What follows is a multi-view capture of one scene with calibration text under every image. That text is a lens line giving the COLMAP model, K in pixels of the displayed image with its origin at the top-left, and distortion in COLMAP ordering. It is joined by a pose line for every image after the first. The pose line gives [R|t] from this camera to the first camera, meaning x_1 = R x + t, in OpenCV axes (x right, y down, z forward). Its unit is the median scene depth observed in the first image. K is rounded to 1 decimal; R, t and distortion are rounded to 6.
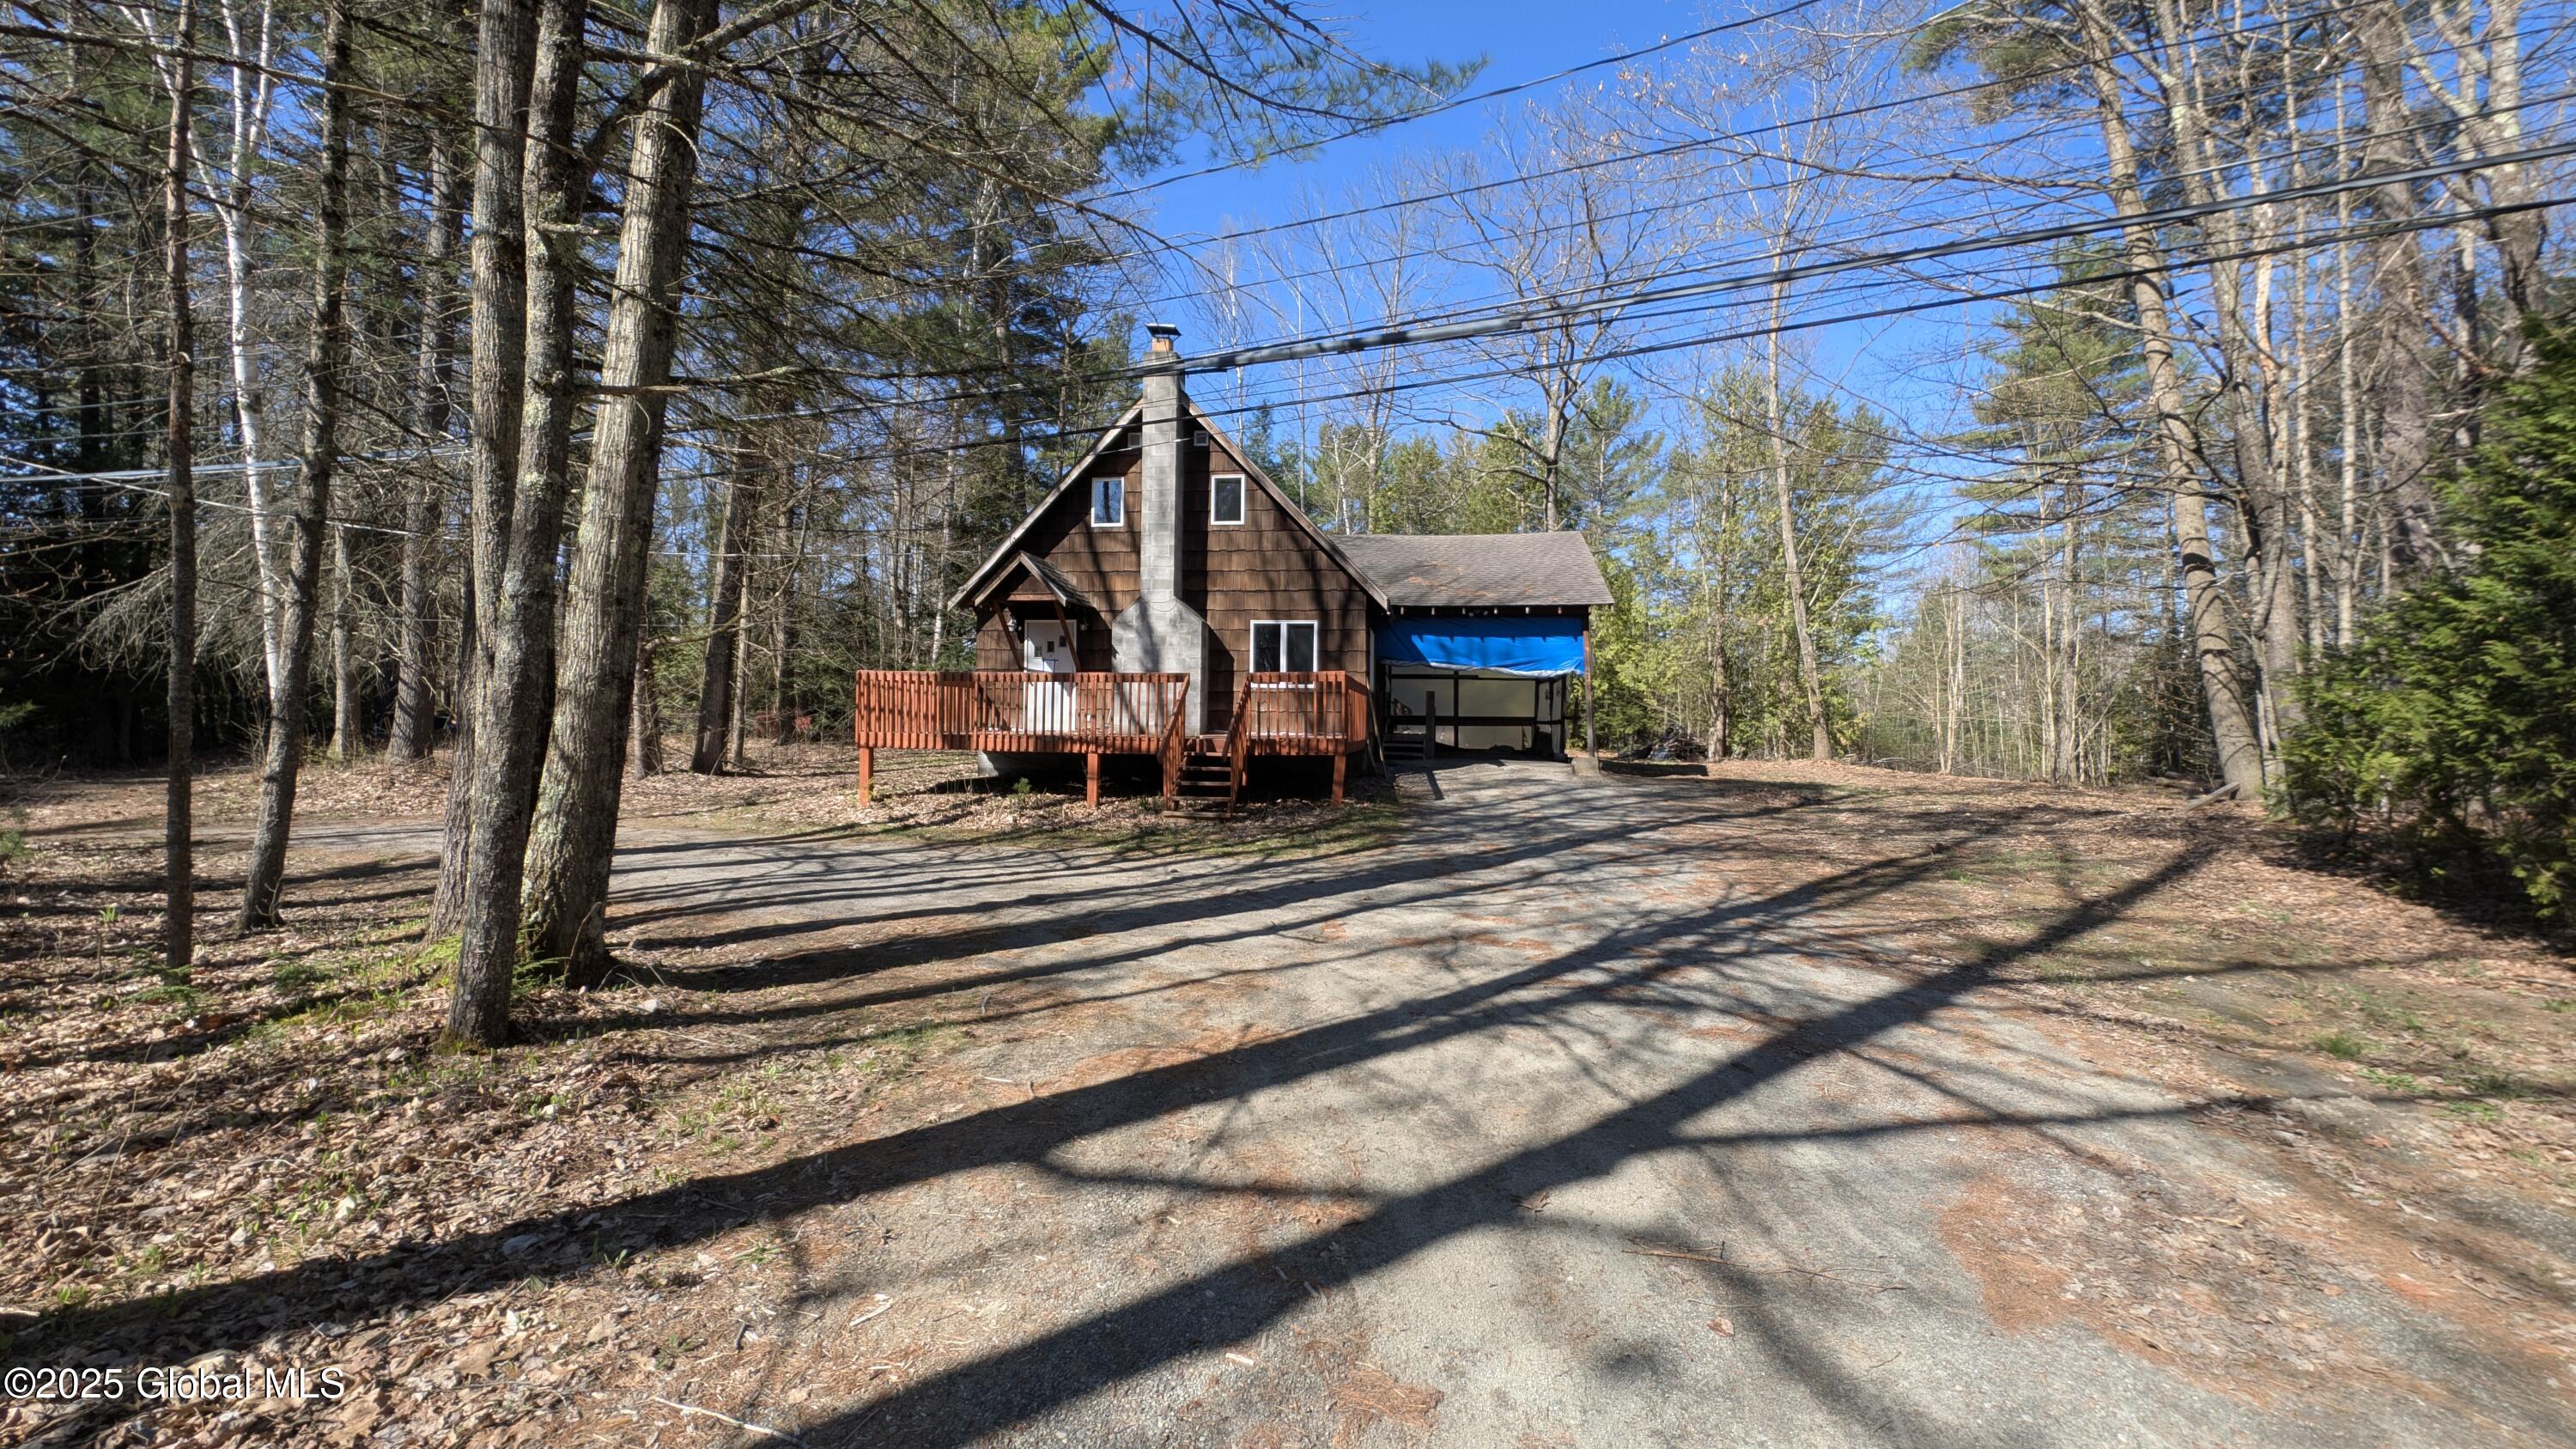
lens RADIAL K [[970.3, 0, 1291.3], [0, 970.3, 715.0], [0, 0, 1]] dist [-0.005884, -0.000994]
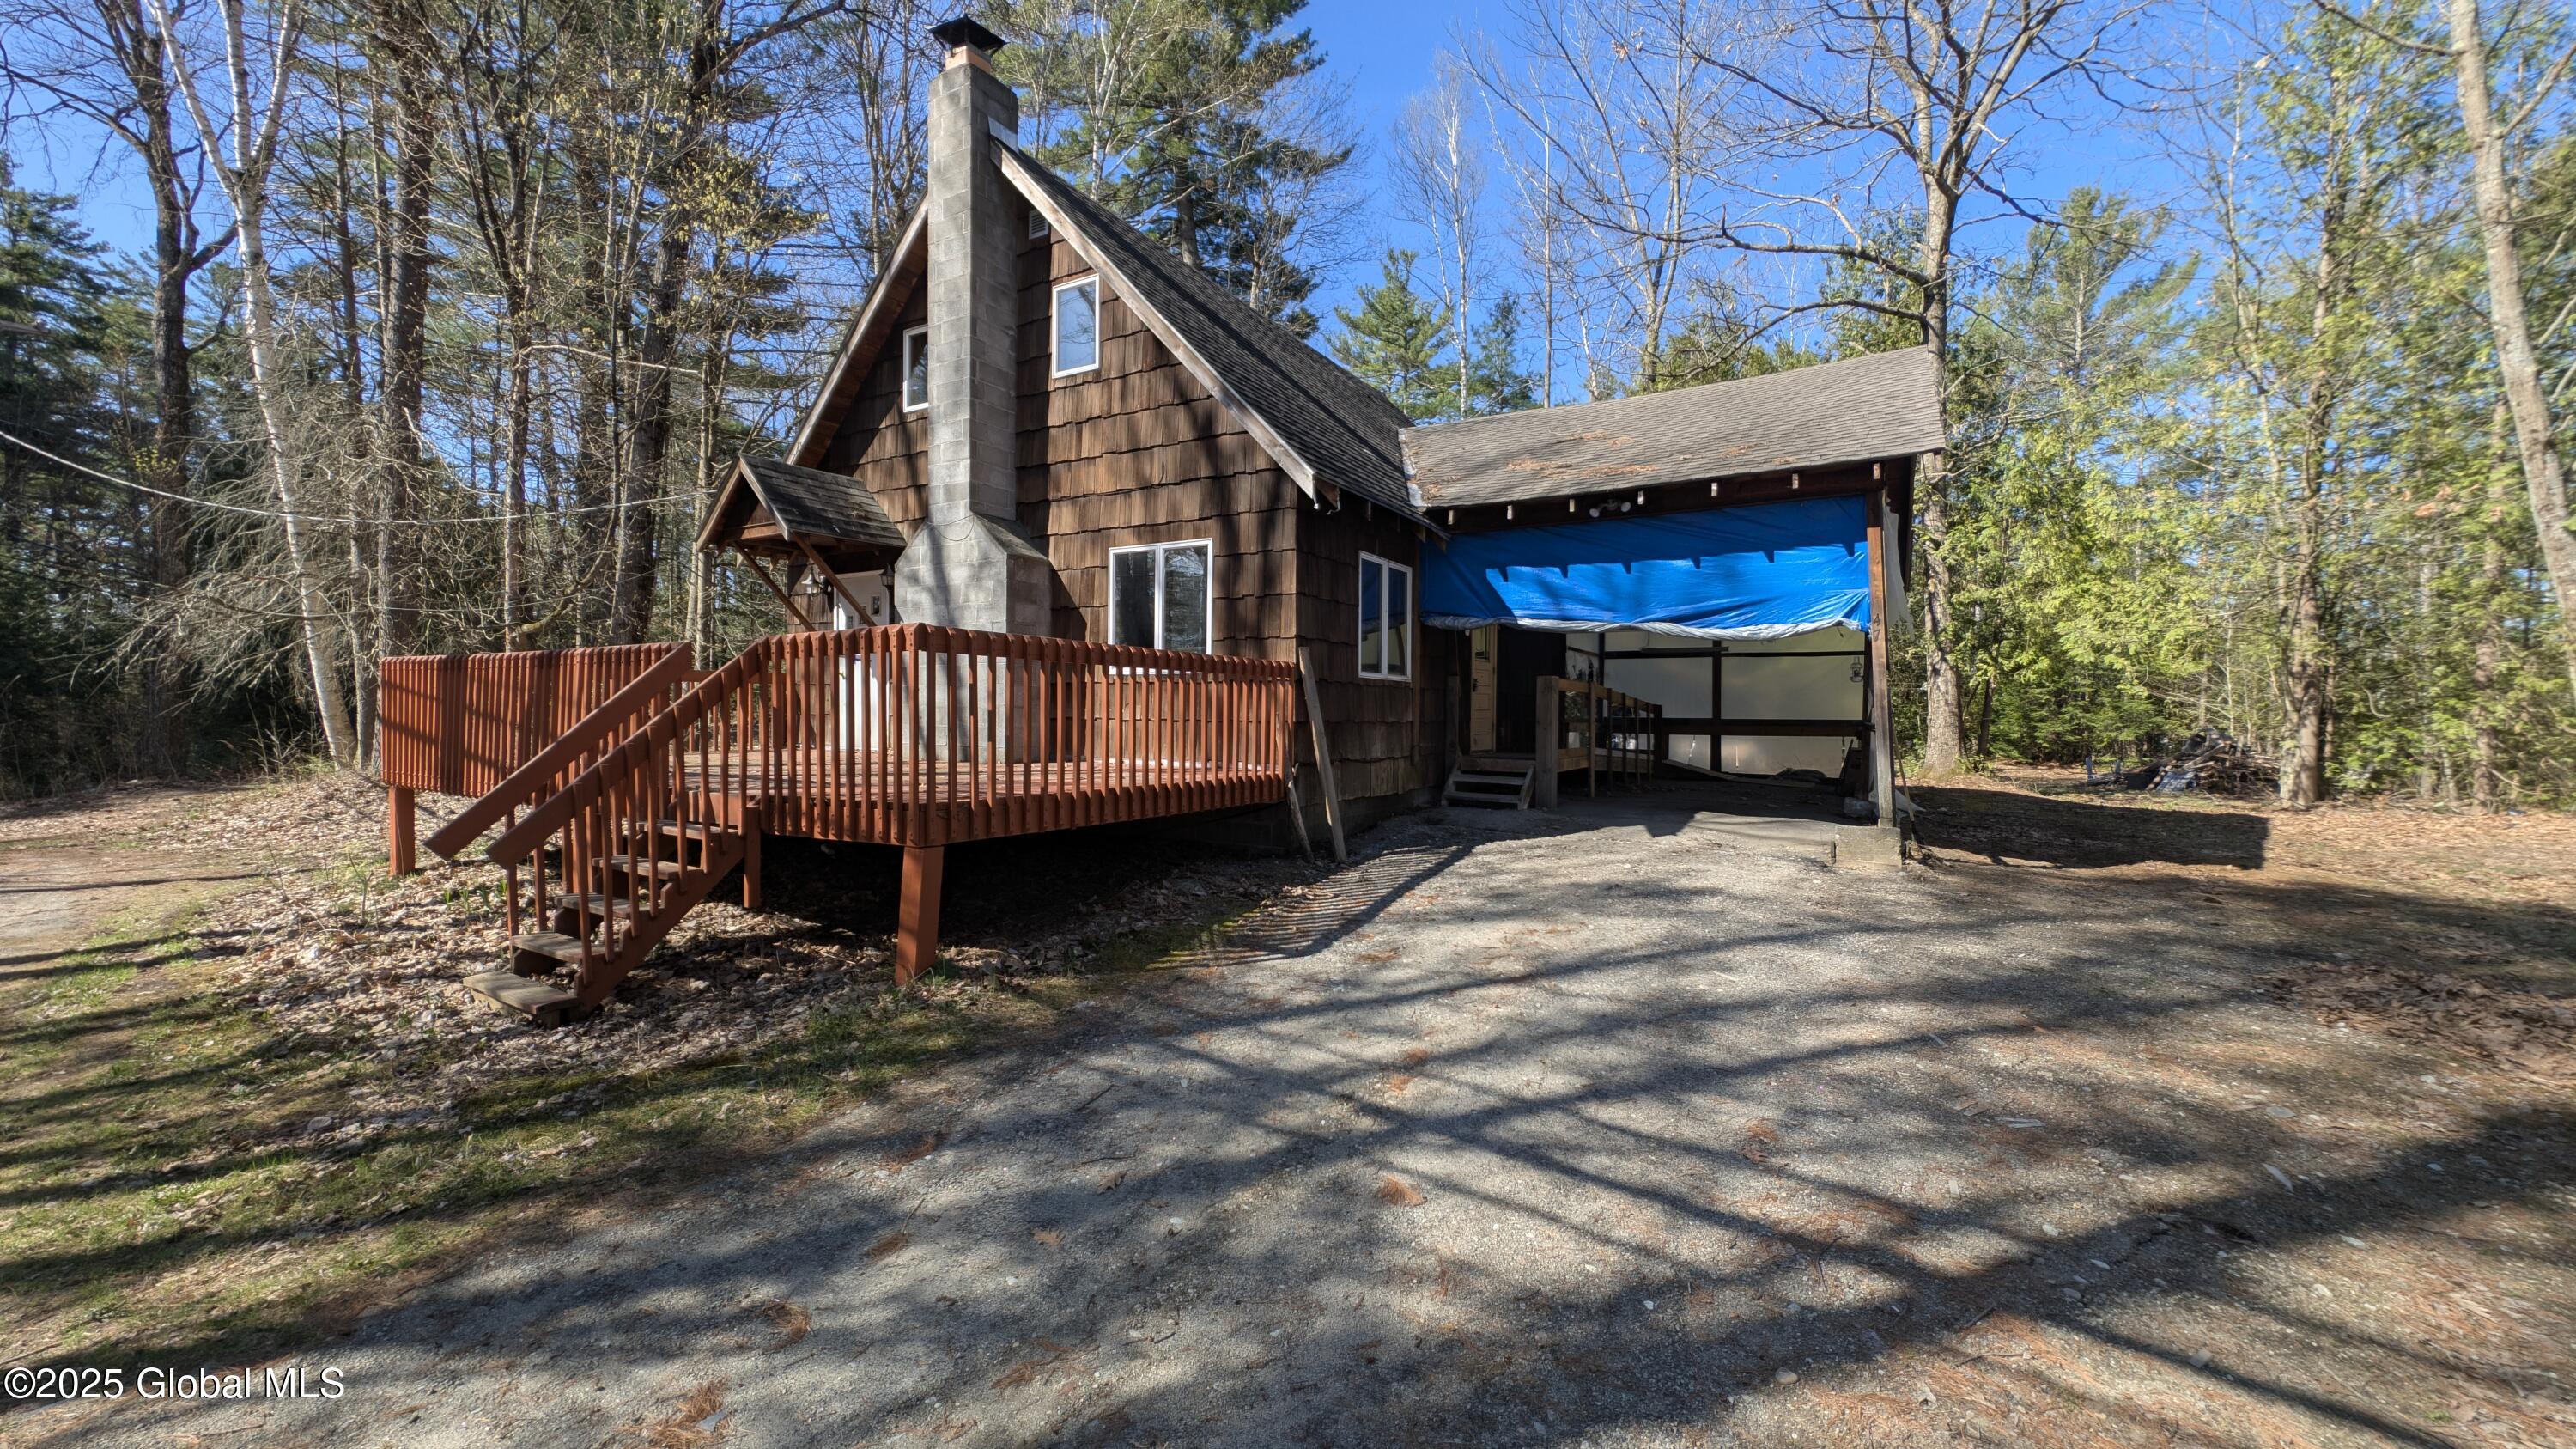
lens RADIAL K [[970.3, 0, 1276.1], [0, 970.3, 726.4], [0, 0, 1]] dist [-0.005884, -0.000994]
pose [[0.916740, 0.001322, -0.399482, 0.242777], [0.005599, 0.999854, 0.016159, -0.008486], [0.399445, -0.017050, 0.916598, 0.528477]]
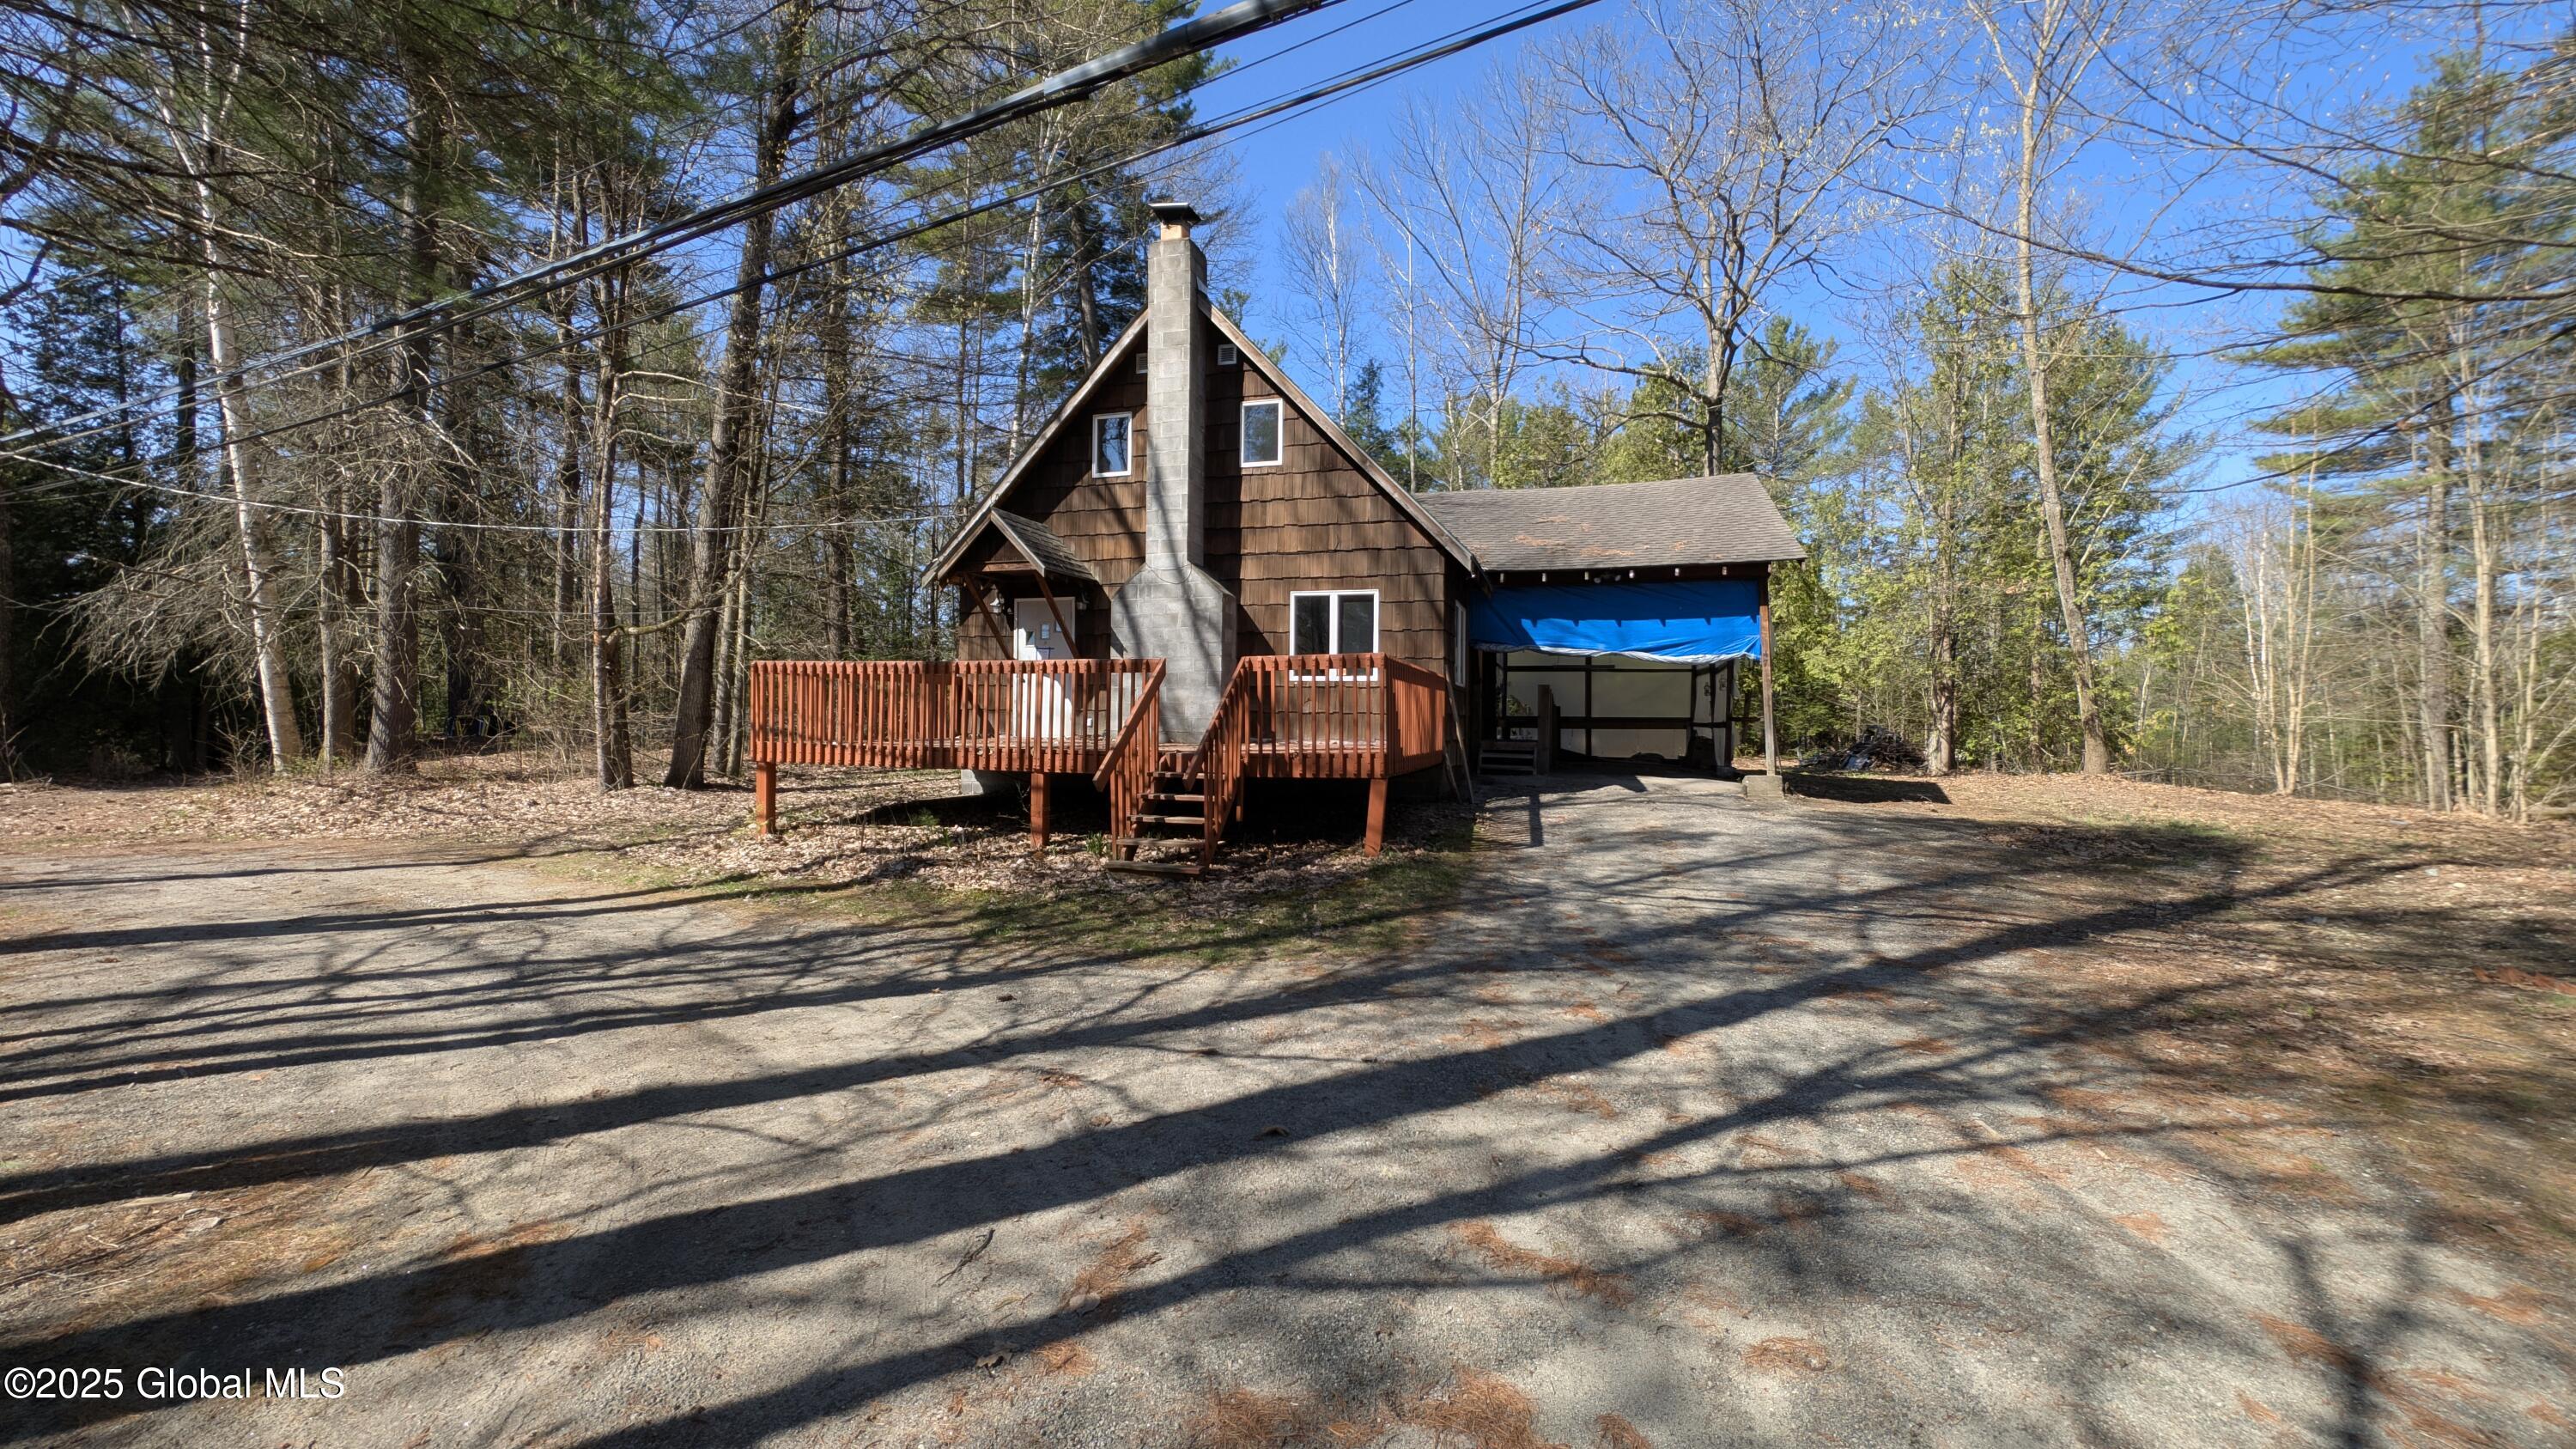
lens RADIAL K [[970.3, 0, 1280.0], [0, 970.3, 725.0], [0, 0, 1]] dist [-0.005884, -0.000994]
pose [[0.987199, -0.002638, -0.159472, 0.067144], [0.004189, 0.999947, 0.009392, -0.001530], [0.159439, -0.009940, 0.987158, 0.242937]]
